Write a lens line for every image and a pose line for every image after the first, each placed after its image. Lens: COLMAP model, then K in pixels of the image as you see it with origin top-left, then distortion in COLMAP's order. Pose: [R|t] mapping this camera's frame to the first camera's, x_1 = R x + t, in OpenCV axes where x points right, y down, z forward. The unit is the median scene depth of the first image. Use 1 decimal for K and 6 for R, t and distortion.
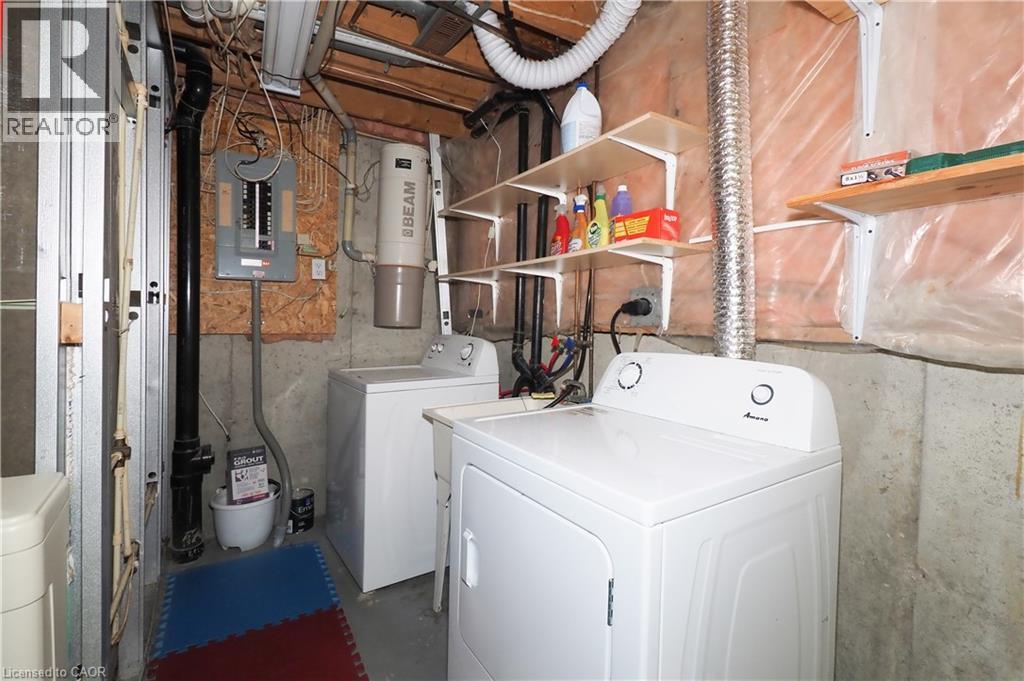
lens RADIAL K [[494.9, 0, 512.4], [0, 494.9, 327.9], [0, 0, 1]] dist [0.000620, 0.000207]
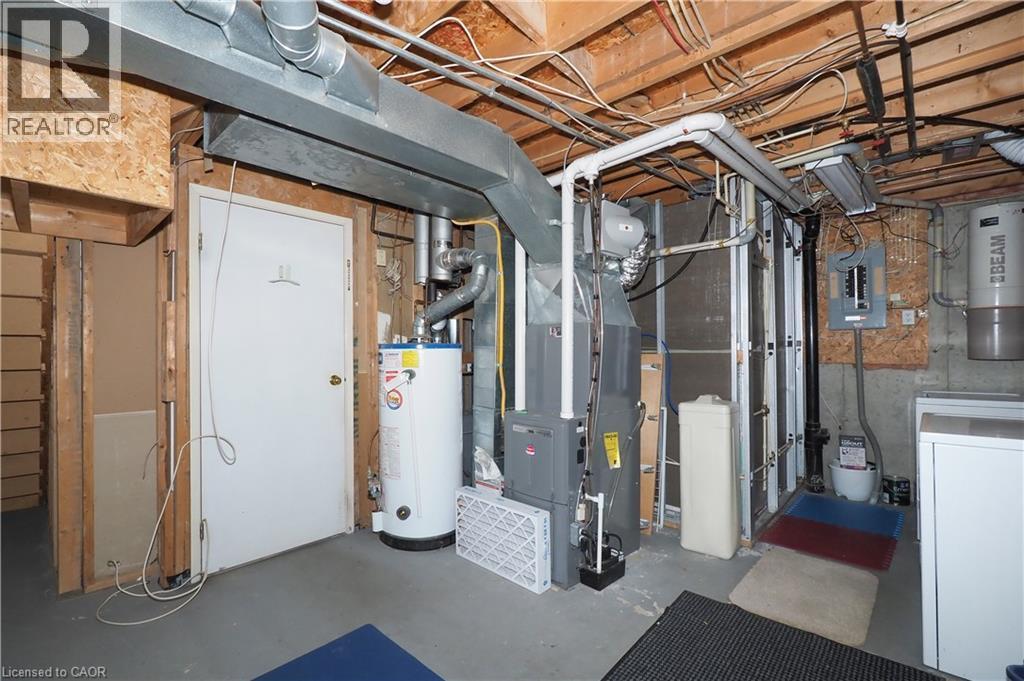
lens RADIAL K [[455.0, 0, 512.0], [0, 455.0, 340.5], [0, 0, 1]] dist [-0.000536, 0.000003]
pose [[0.288886, -0.035157, -0.956718, 0.524586], [-0.008622, 0.999189, -0.039321, 0.005097], [0.957325, 0.019608, 0.288349, -0.440091]]
